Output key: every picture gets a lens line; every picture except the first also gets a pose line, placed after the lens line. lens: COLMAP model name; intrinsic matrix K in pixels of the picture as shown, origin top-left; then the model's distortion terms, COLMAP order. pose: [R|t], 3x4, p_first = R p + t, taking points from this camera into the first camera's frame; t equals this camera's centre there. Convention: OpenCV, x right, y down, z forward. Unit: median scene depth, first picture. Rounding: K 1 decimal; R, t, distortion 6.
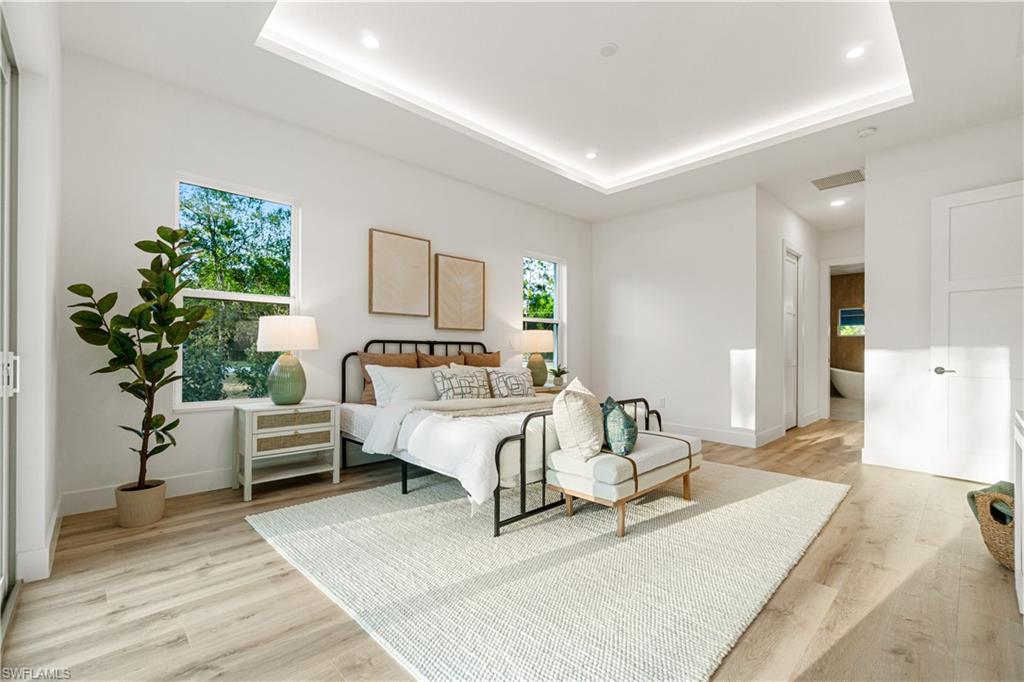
lens RADIAL K [[445.3, 0, 512.3], [0, 445.3, 337.1], [0, 0, 1]] dist [-0.003370, 0.000789]
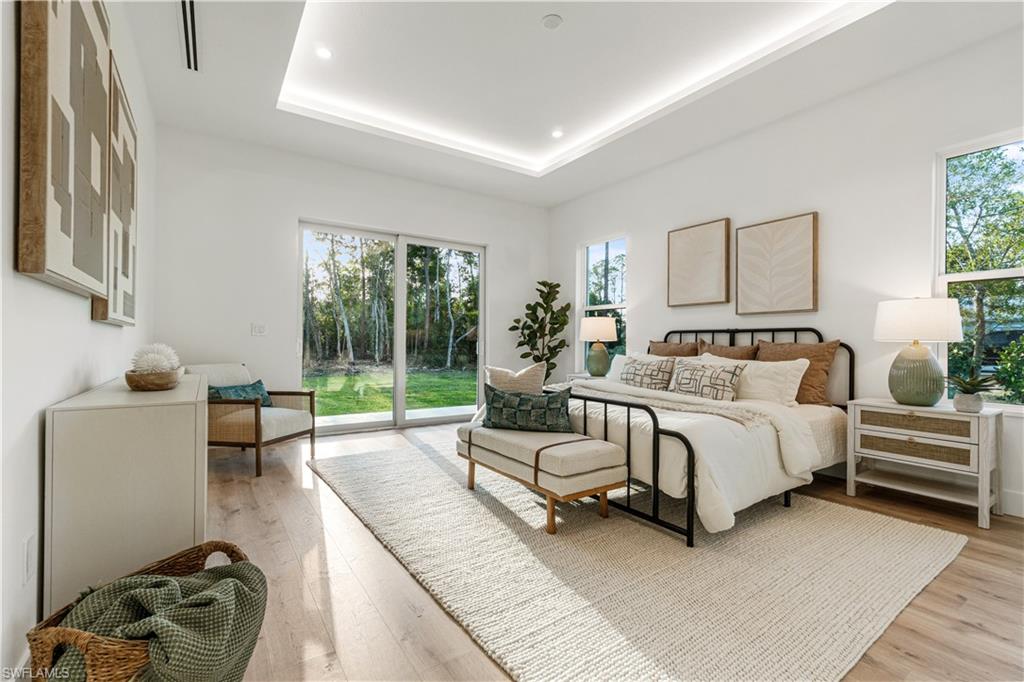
lens RADIAL K [[445.3, 0, 513.8], [0, 445.3, 344.2], [0, 0, 1]] dist [-0.003370, 0.000789]
pose [[-0.169192, 0.003744, -0.985576, 0.774417], [0.031640, 0.999498, -0.001635, 0.026308], [0.985075, -0.031461, -0.169225, 0.710983]]
